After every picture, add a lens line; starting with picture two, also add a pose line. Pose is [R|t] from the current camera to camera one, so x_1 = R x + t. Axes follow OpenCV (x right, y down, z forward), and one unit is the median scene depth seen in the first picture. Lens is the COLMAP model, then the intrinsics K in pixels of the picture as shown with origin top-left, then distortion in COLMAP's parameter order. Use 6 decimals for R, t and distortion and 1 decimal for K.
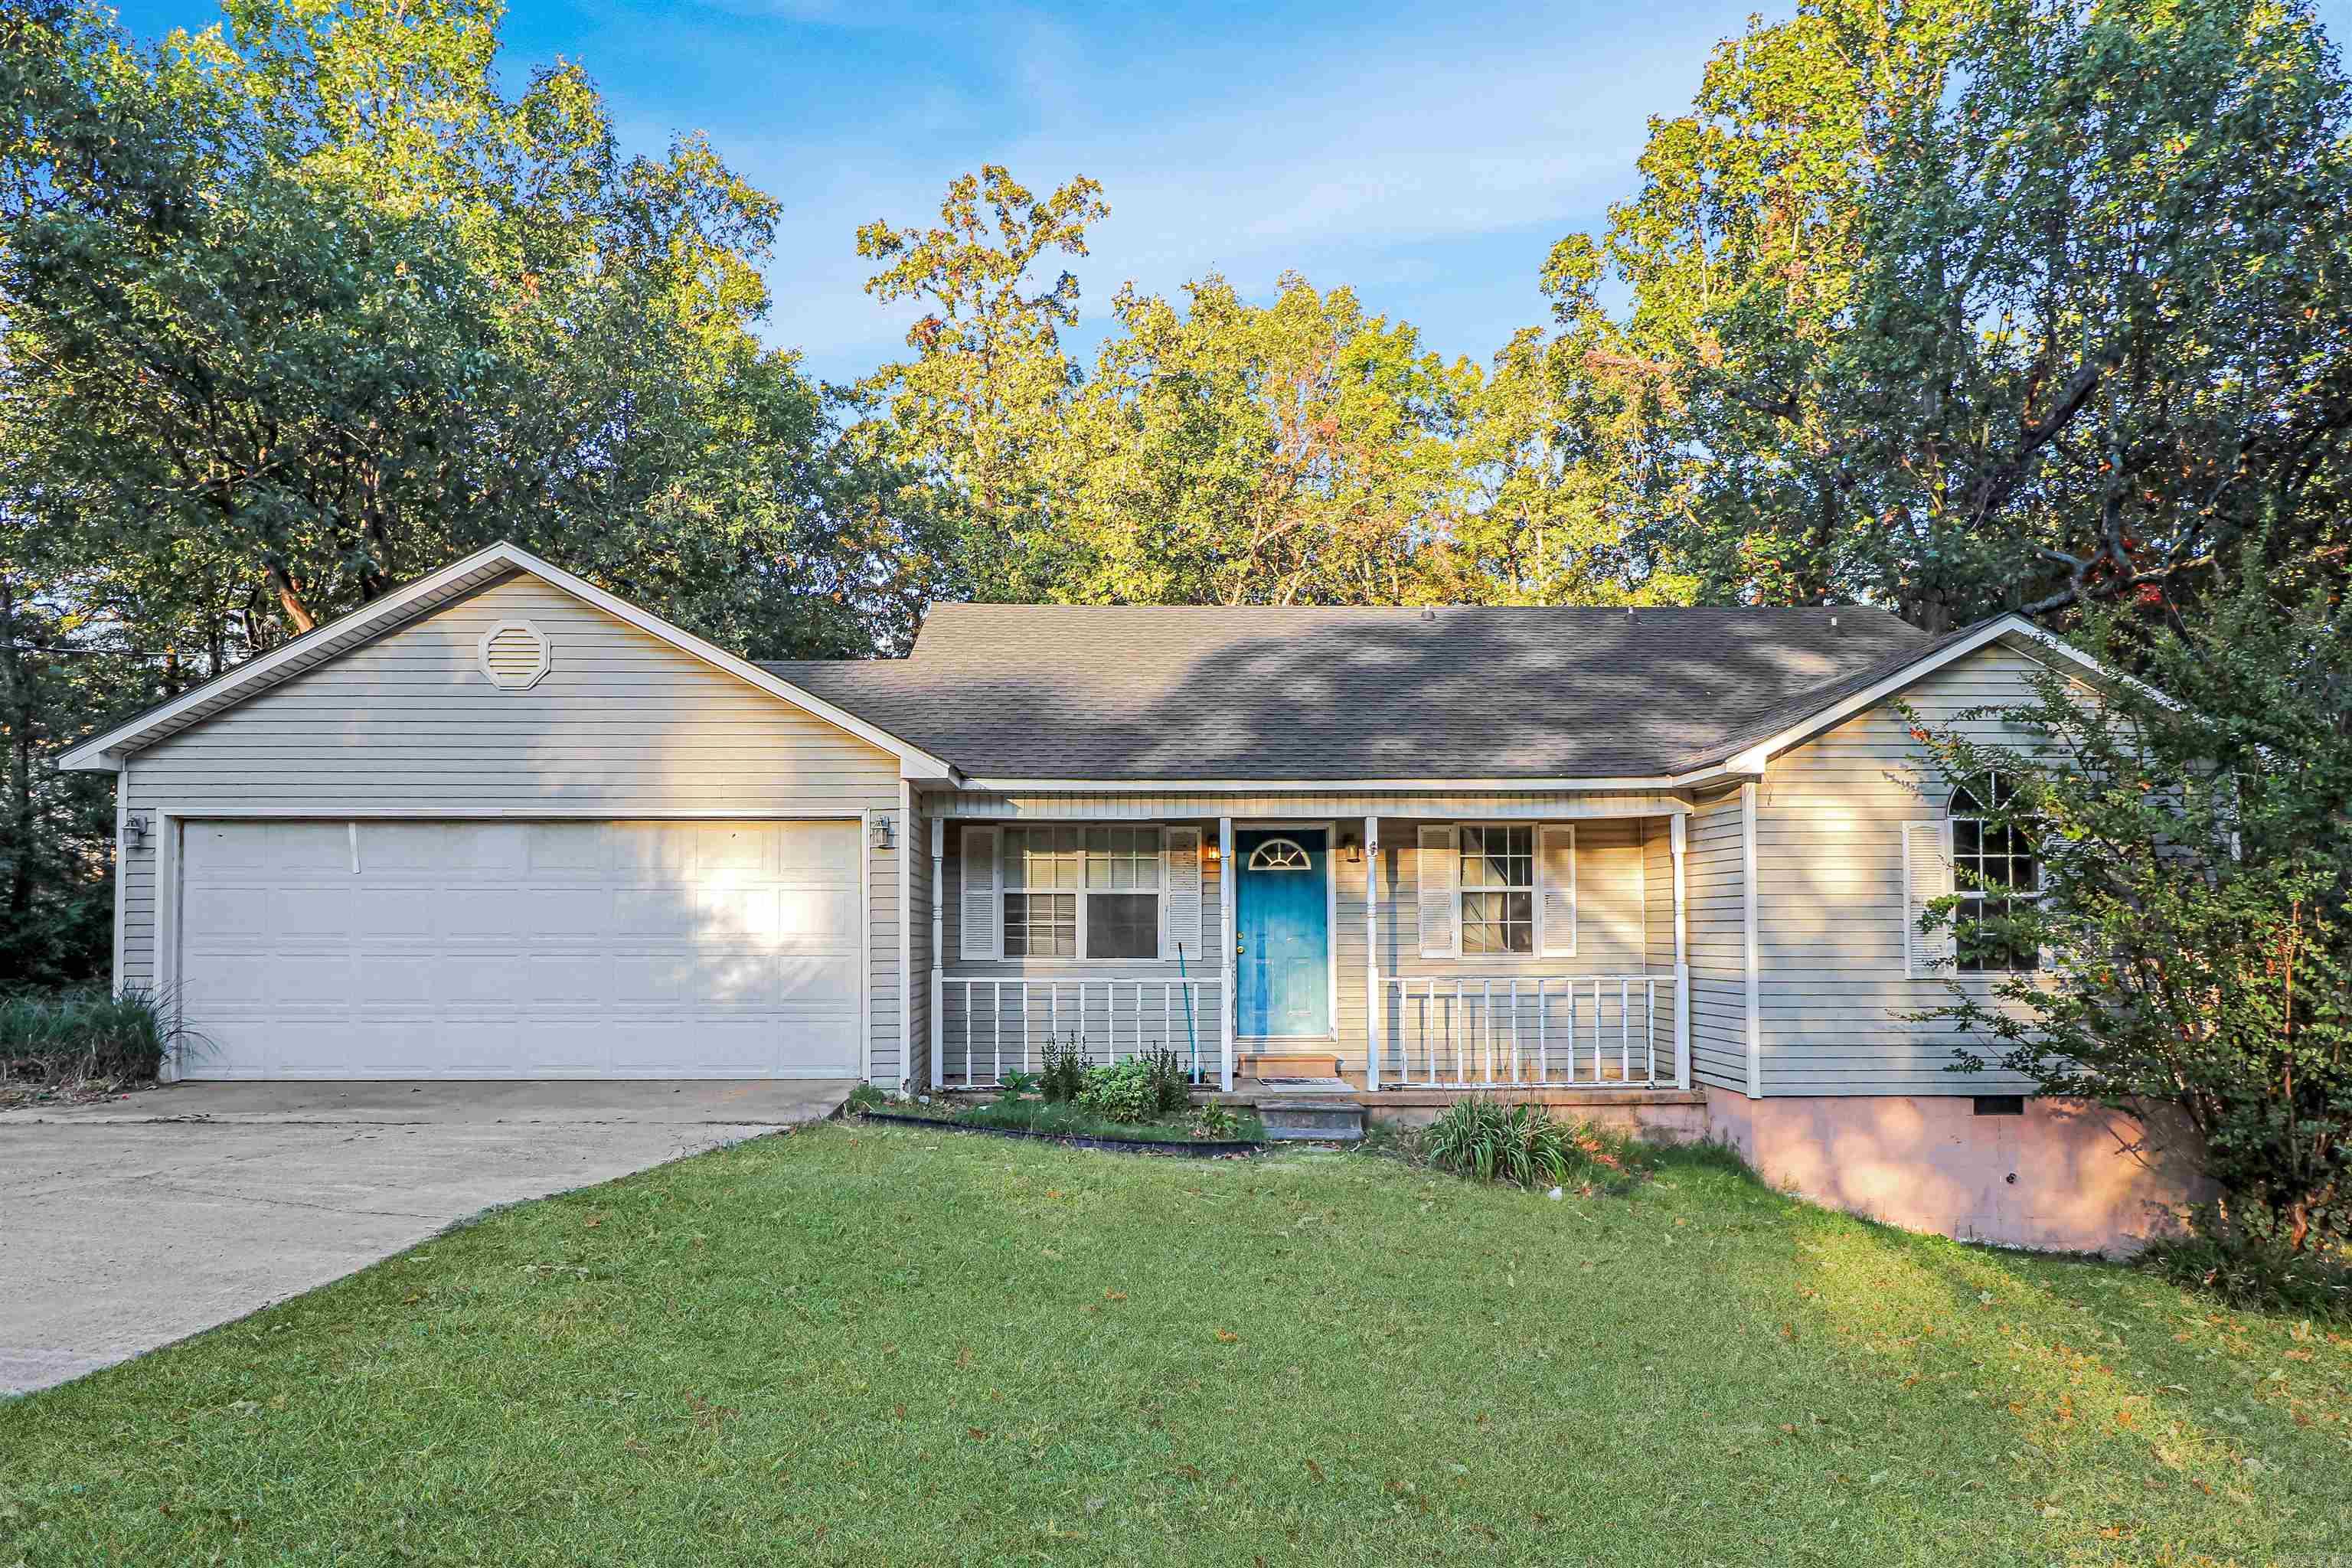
lens RADIAL K [[1482.2, 0, 1177.9], [0, 1482.2, 900.6], [0, 0, 1]] dist [-0.002130, -0.001933]
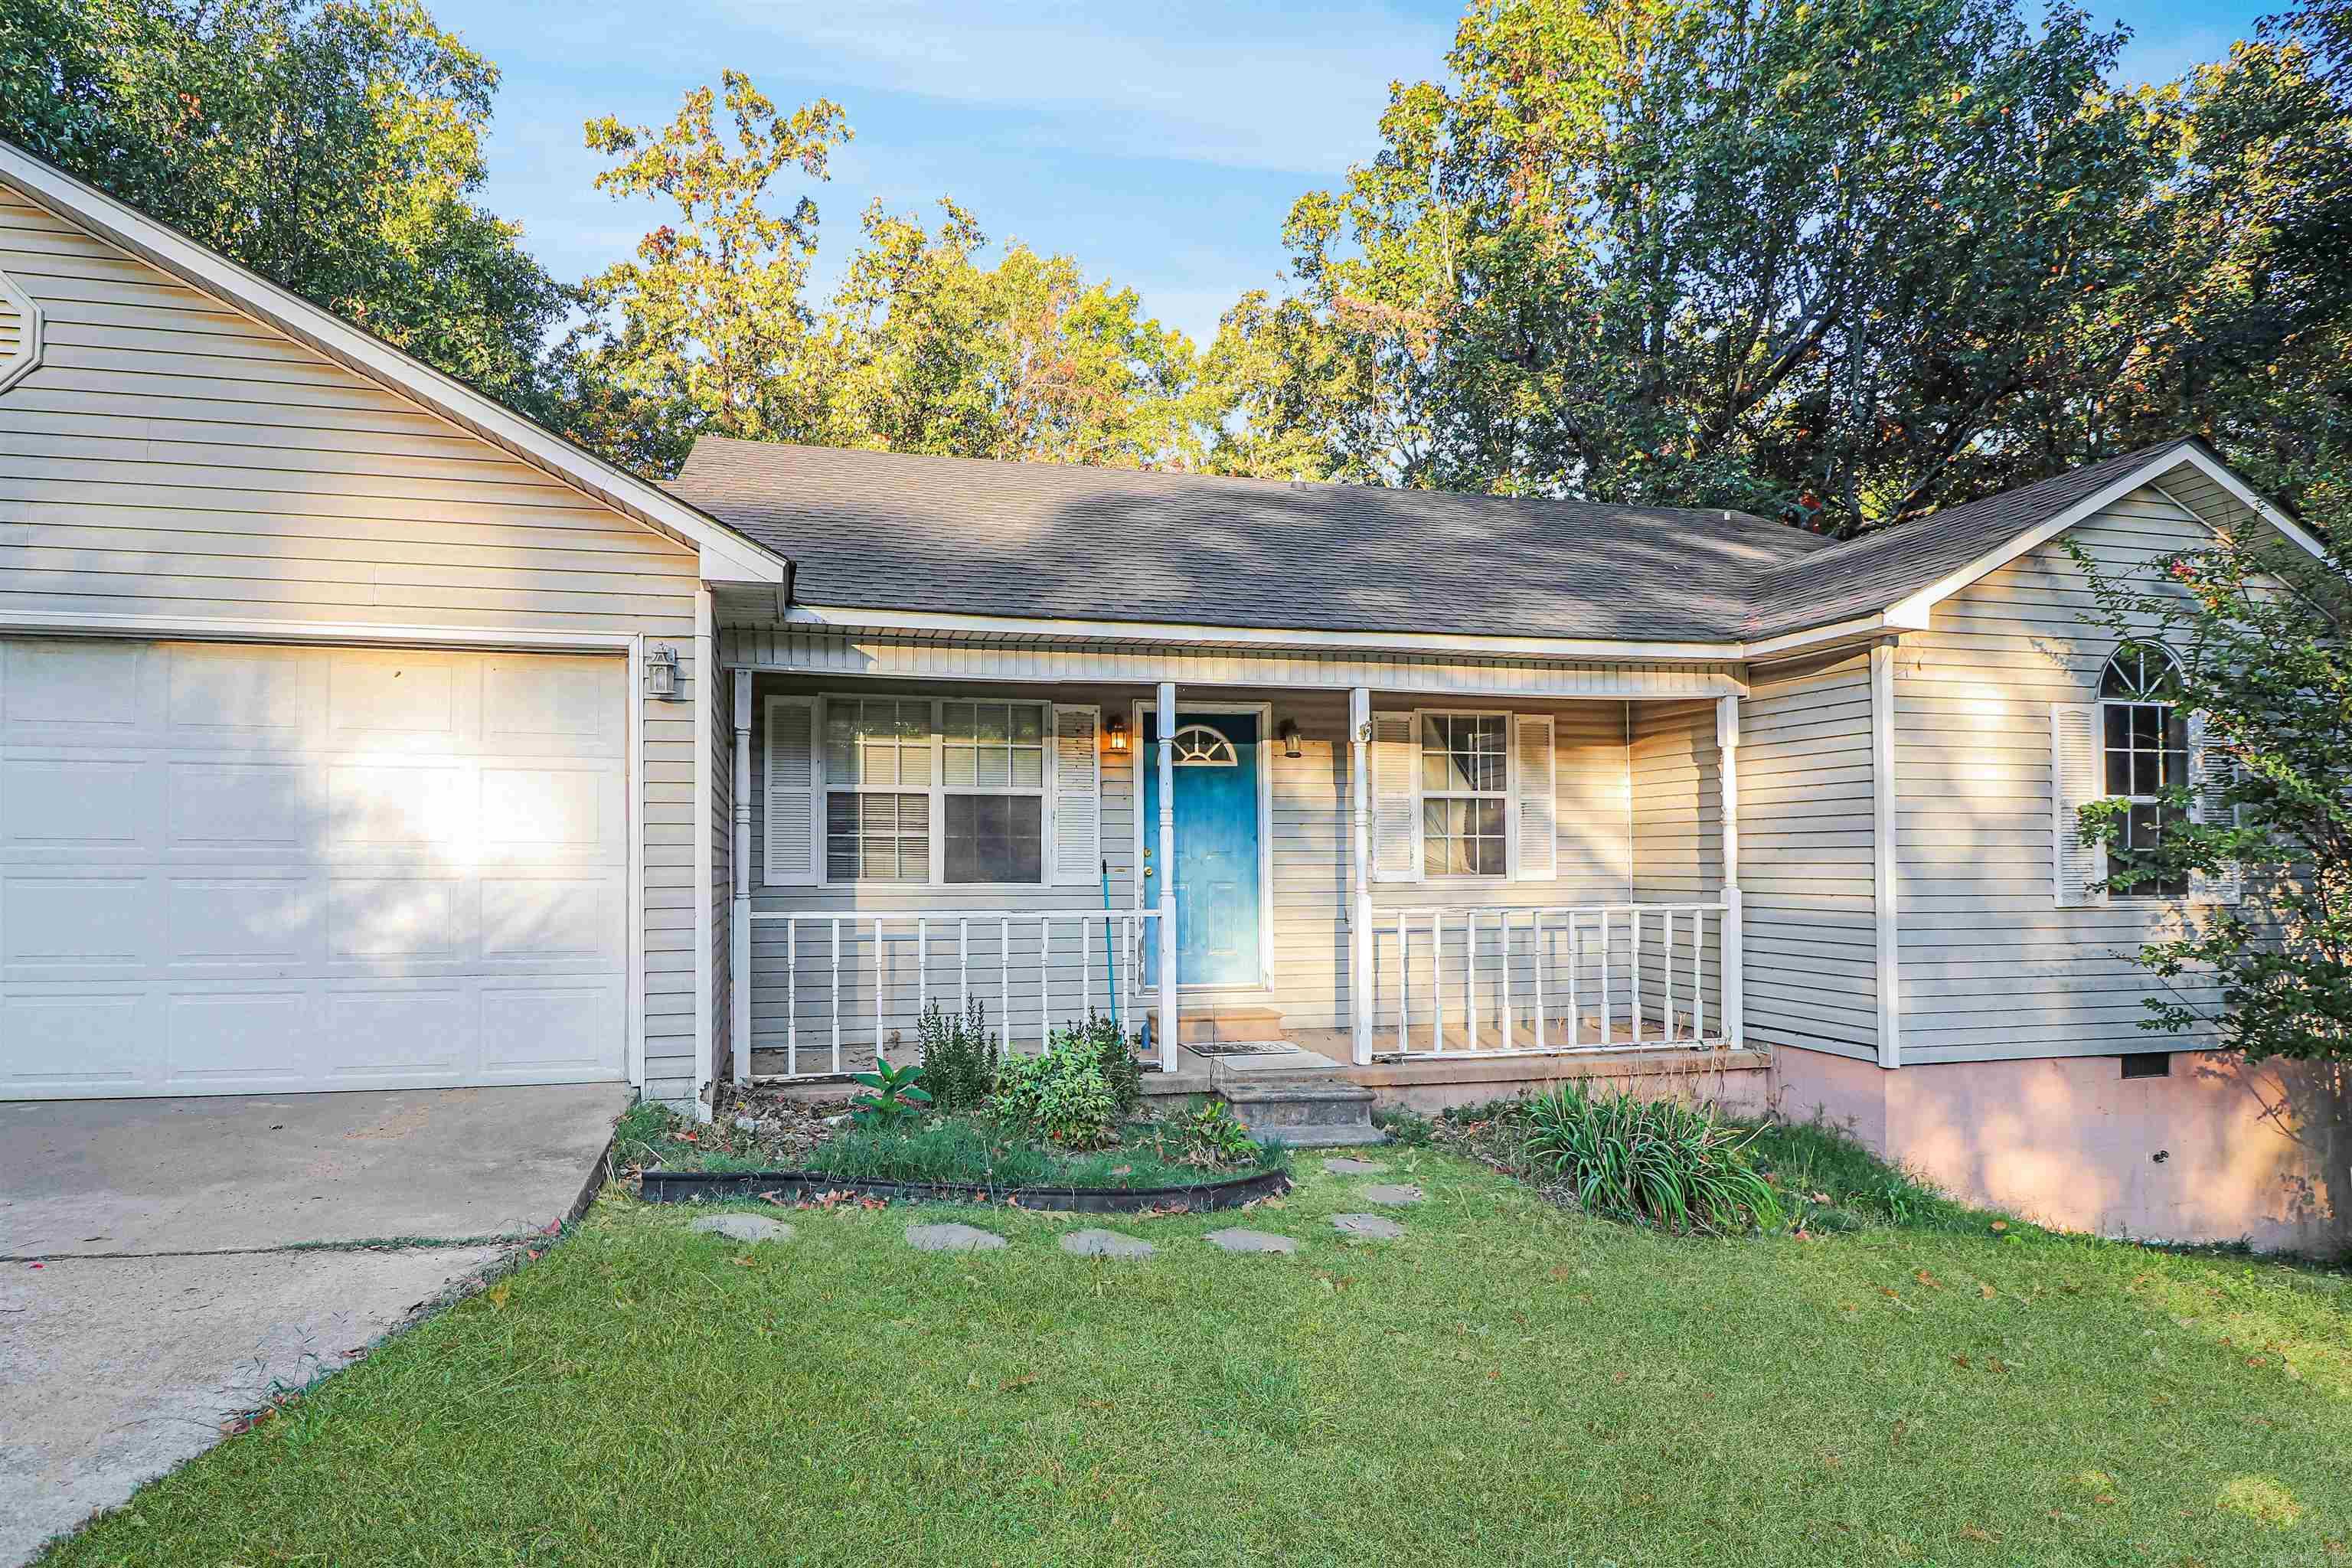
lens RADIAL K [[1255.0, 0, 1120.0], [0, 1255.0, 851.4], [0, 0, 1]] dist [-0.011581, -0.001178]
pose [[0.980497, 0.002973, 0.196509, -0.098655], [-0.005497, 0.999909, 0.012299, 0.015537], [-0.196455, -0.013139, 0.980425, 0.387458]]
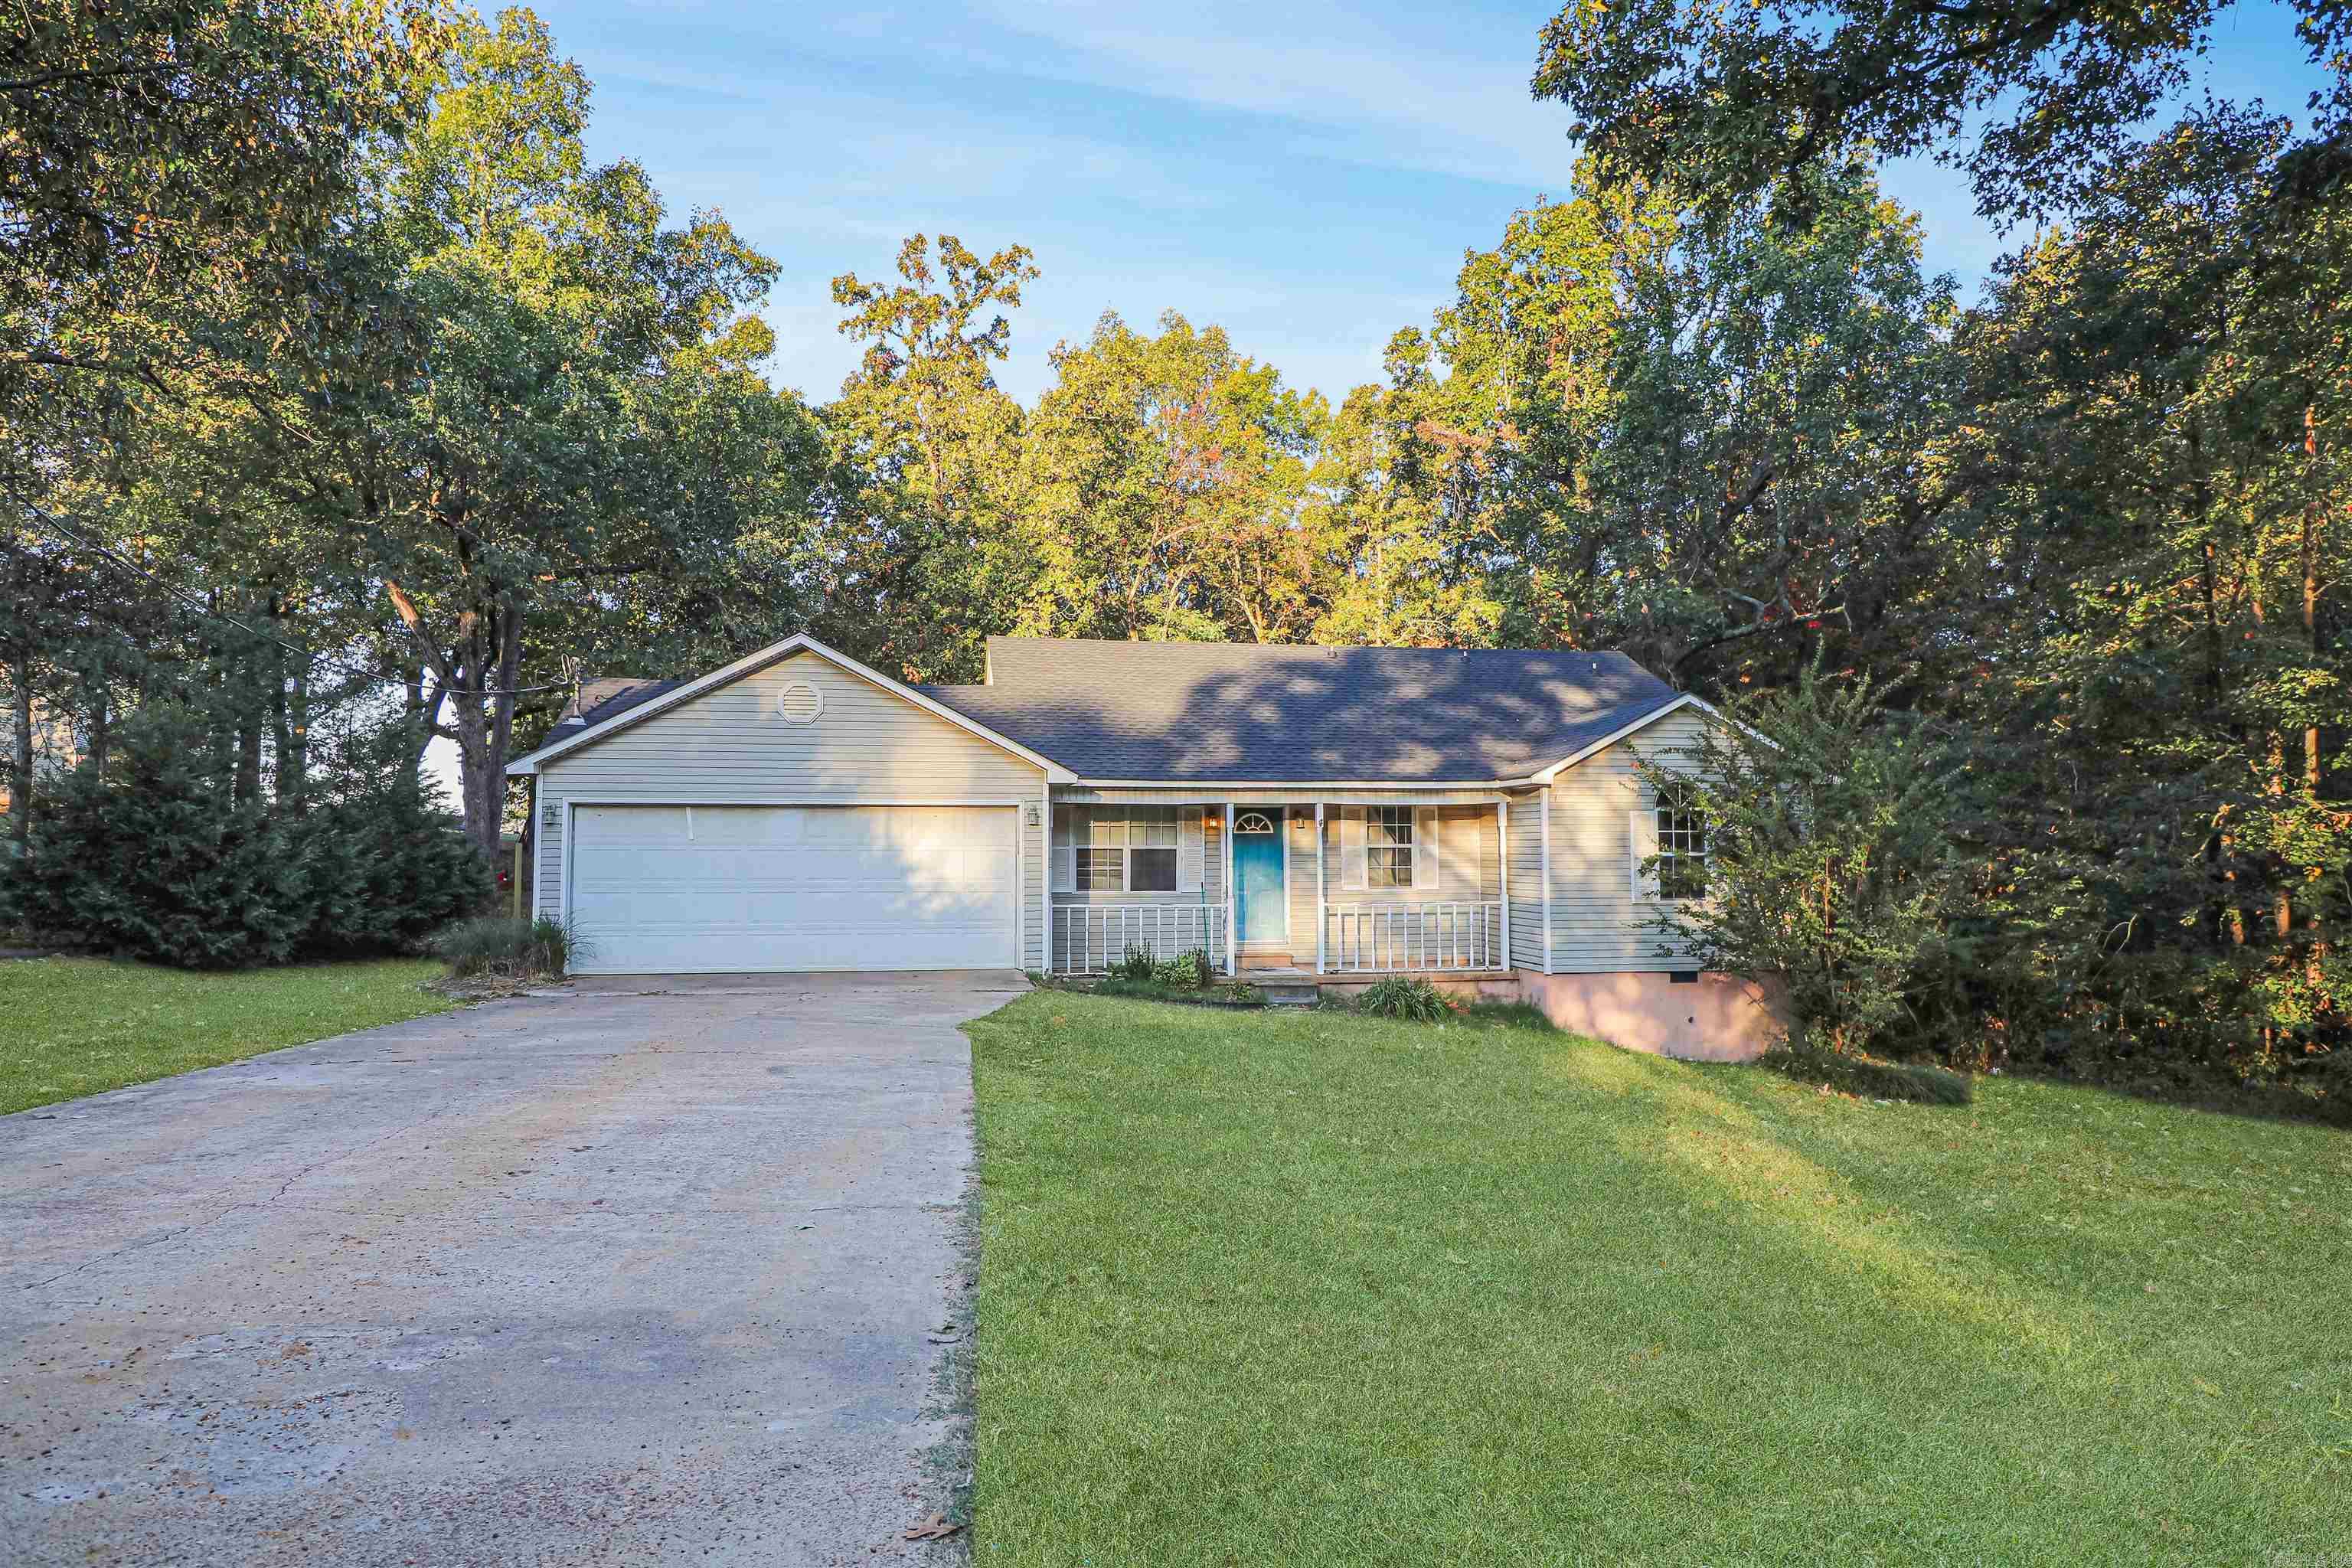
lens RADIAL K [[1391.4, 0, 1224.9], [0, 1391.4, 776.9], [0, 0, 1]] dist [-0.001785, -0.000312]
pose [[0.988725, 0.009220, 0.149457, -0.182533], [-0.004455, 0.999472, -0.032185, -0.033401], [-0.149675, 0.031157, 0.988244, -0.443022]]
